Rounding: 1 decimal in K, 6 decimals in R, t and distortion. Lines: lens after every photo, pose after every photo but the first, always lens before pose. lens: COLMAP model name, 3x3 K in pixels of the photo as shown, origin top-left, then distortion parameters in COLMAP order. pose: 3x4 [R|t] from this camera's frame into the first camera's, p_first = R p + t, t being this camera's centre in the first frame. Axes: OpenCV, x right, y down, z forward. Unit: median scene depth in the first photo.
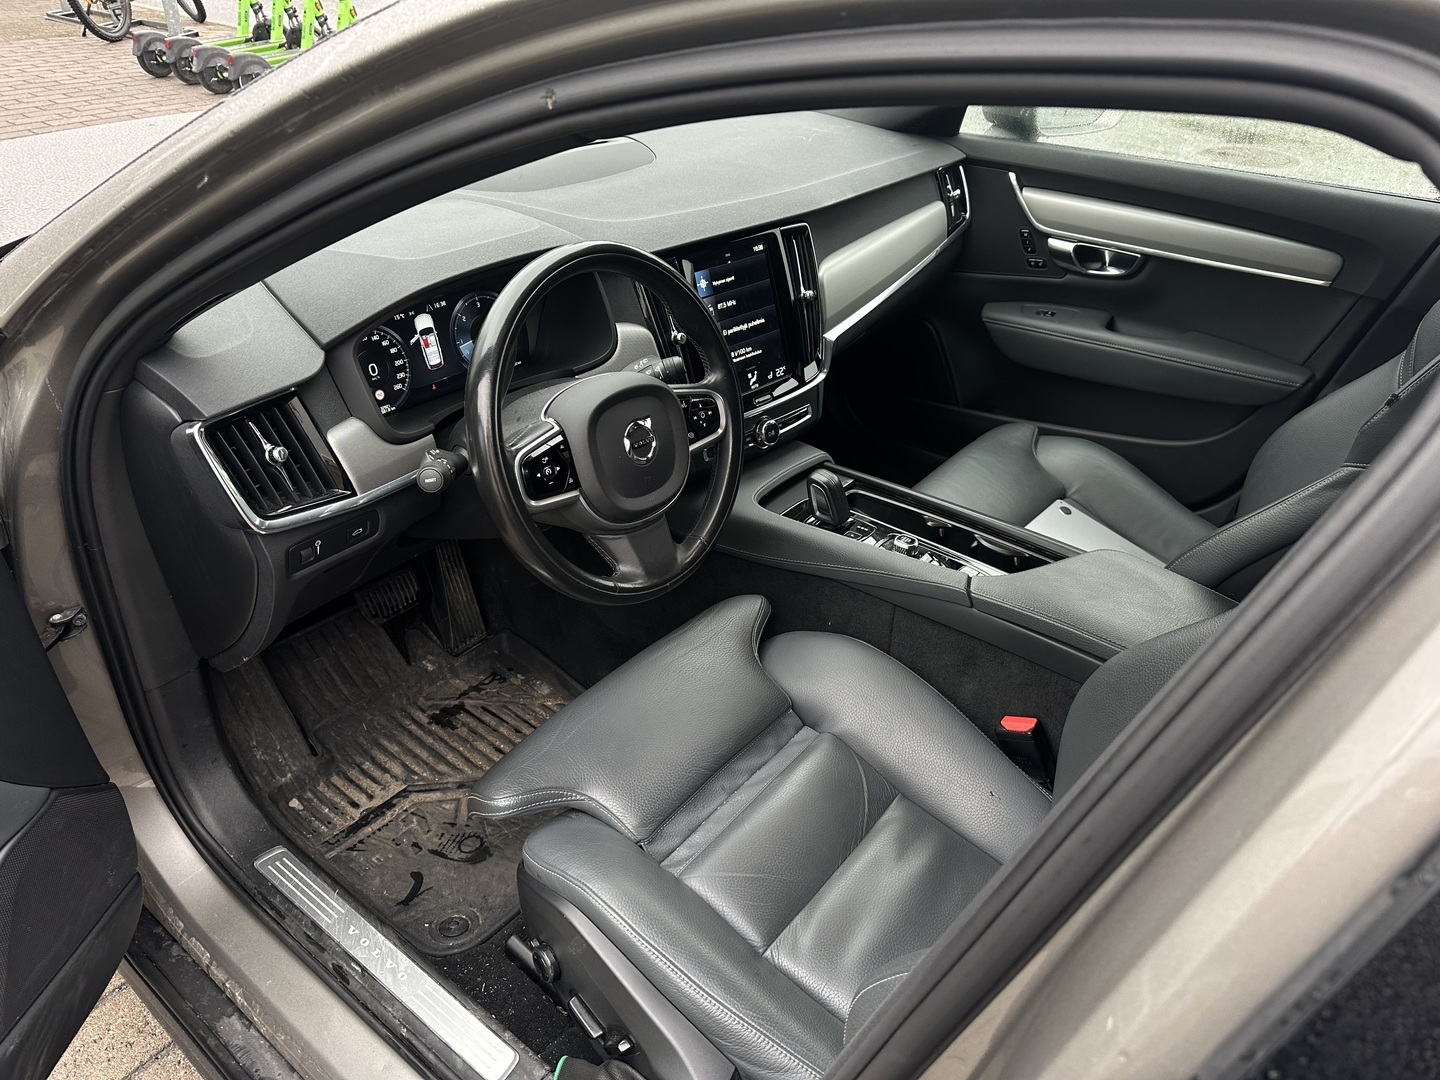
lens RADIAL K [[1039.0, 0, 718.3], [0, 1039.0, 535.6], [0, 0, 1]] dist [0.088527, -0.099468]
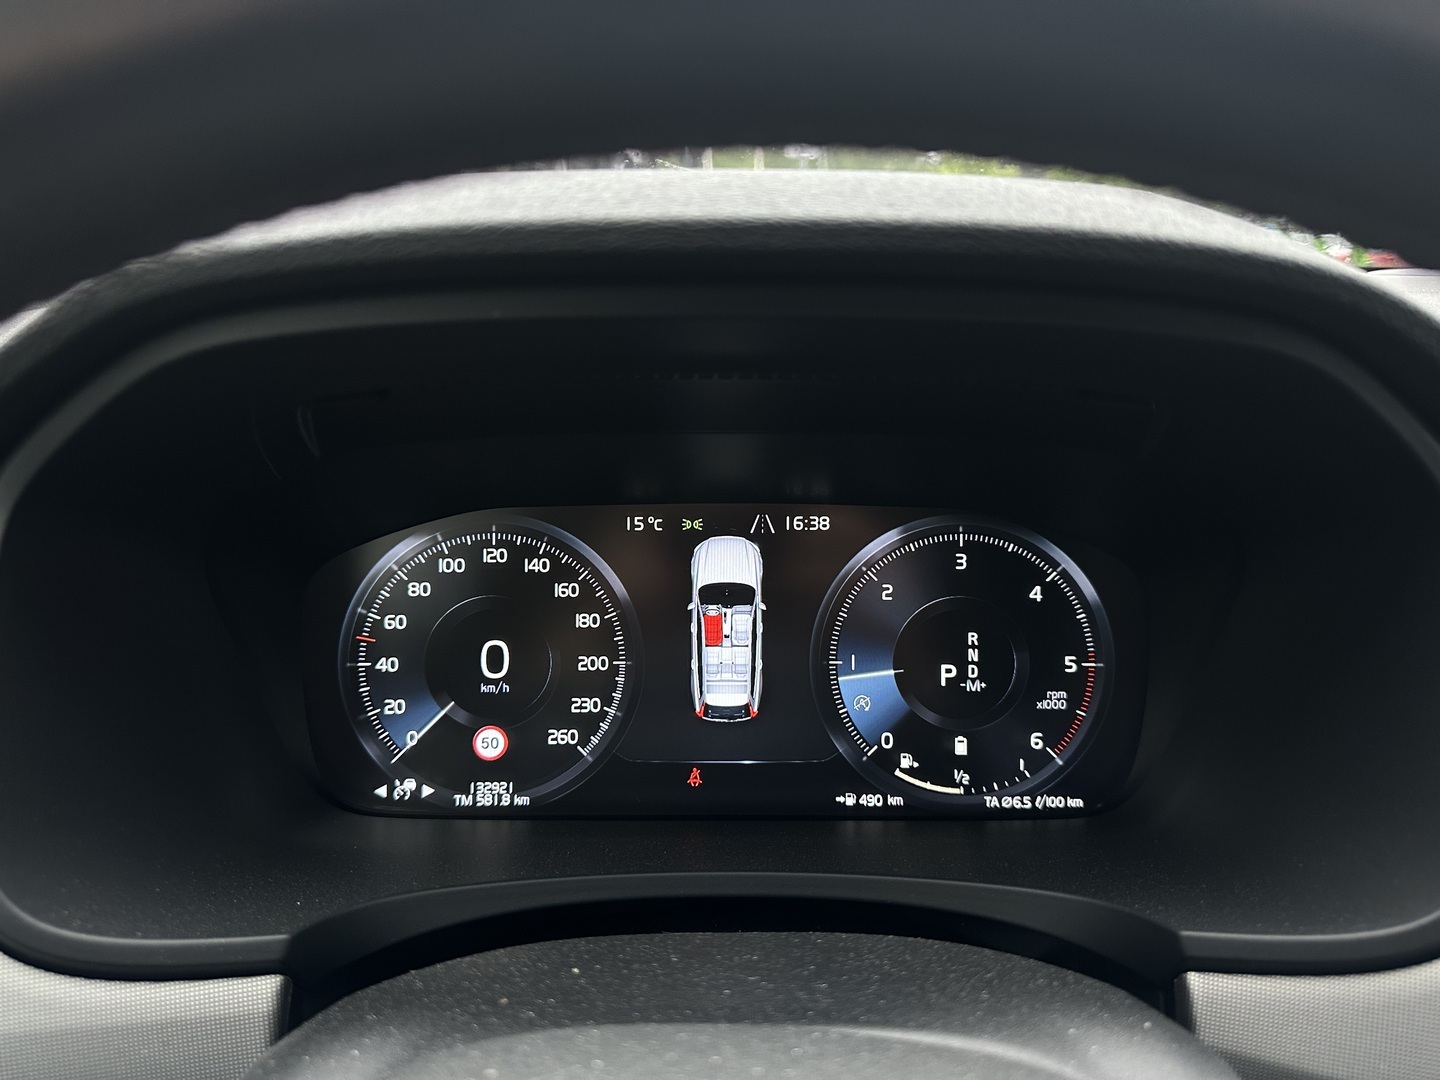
lens RADIAL K [[1039.0, 0, 718.3], [0, 1039.0, 535.6], [0, 0, 1]] dist [0.088527, -0.099468]
pose [[0.640296, 0.163154, -0.750601, -0.050719], [-0.394062, 0.908563, -0.138663, -0.140446], [0.659345, 0.384569, 0.646042, 0.669925]]
